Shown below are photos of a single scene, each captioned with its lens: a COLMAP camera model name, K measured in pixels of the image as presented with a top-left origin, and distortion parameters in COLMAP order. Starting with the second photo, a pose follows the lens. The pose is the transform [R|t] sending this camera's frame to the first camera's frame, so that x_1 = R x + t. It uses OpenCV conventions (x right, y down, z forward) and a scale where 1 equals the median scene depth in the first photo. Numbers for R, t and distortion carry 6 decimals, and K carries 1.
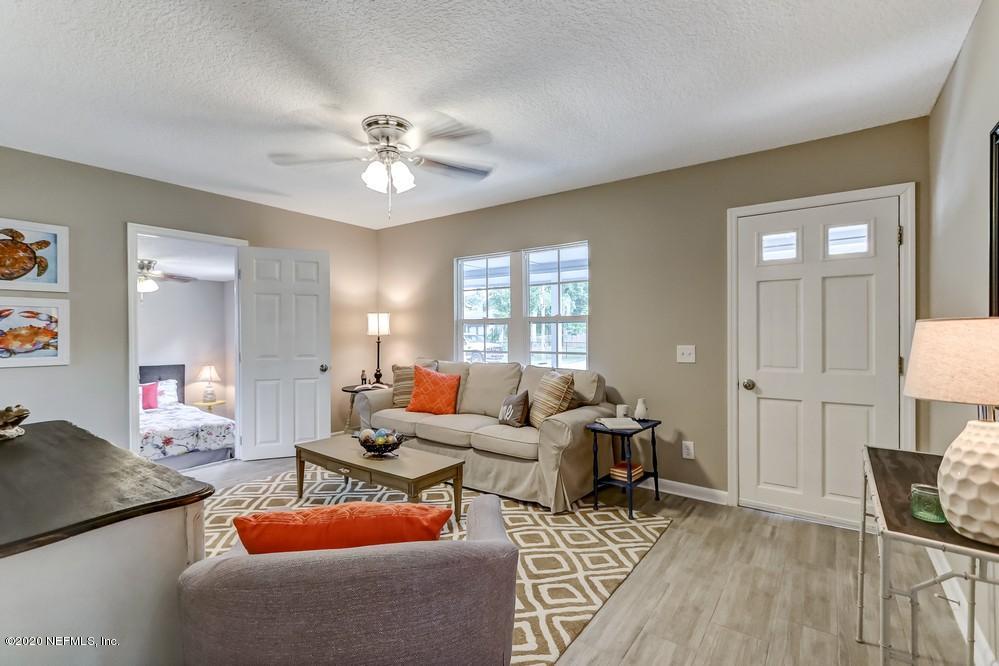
lens RADIAL K [[464.9, 0, 498.6], [0, 464.9, 335.8], [0, 0, 1]] dist [-0.005577, -0.000519]
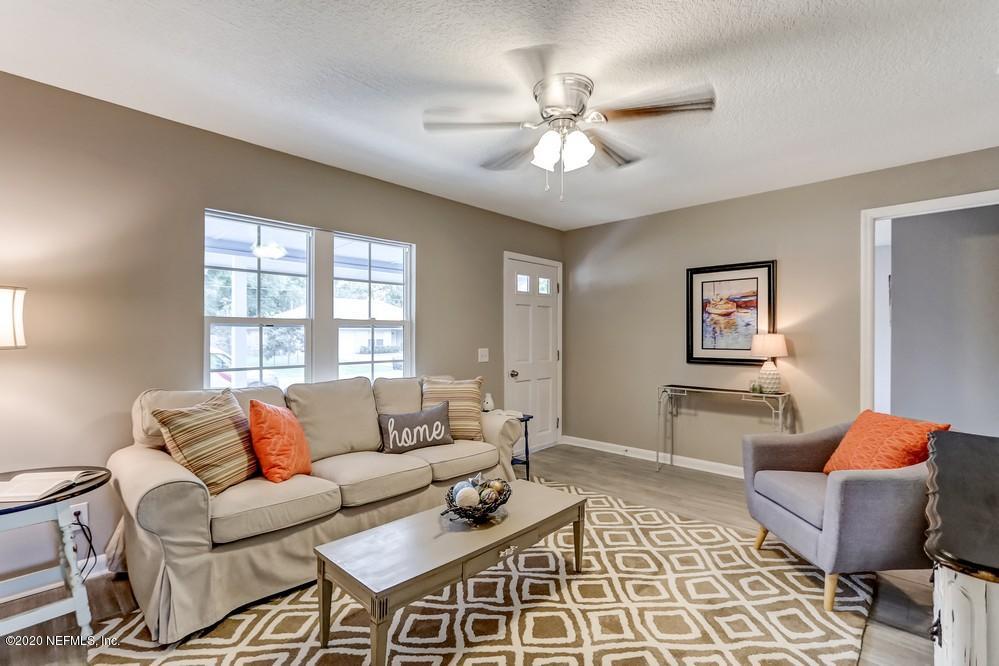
lens RADIAL K [[464.9, 0, 499.8], [0, 464.9, 331.4], [0, 0, 1]] dist [-0.005577, -0.000519]
pose [[0.115106, 0.010095, 0.993302, -0.752126], [0.008012, 0.999906, -0.011091, -0.010301], [-0.993321, 0.009235, 0.115015, 0.698673]]
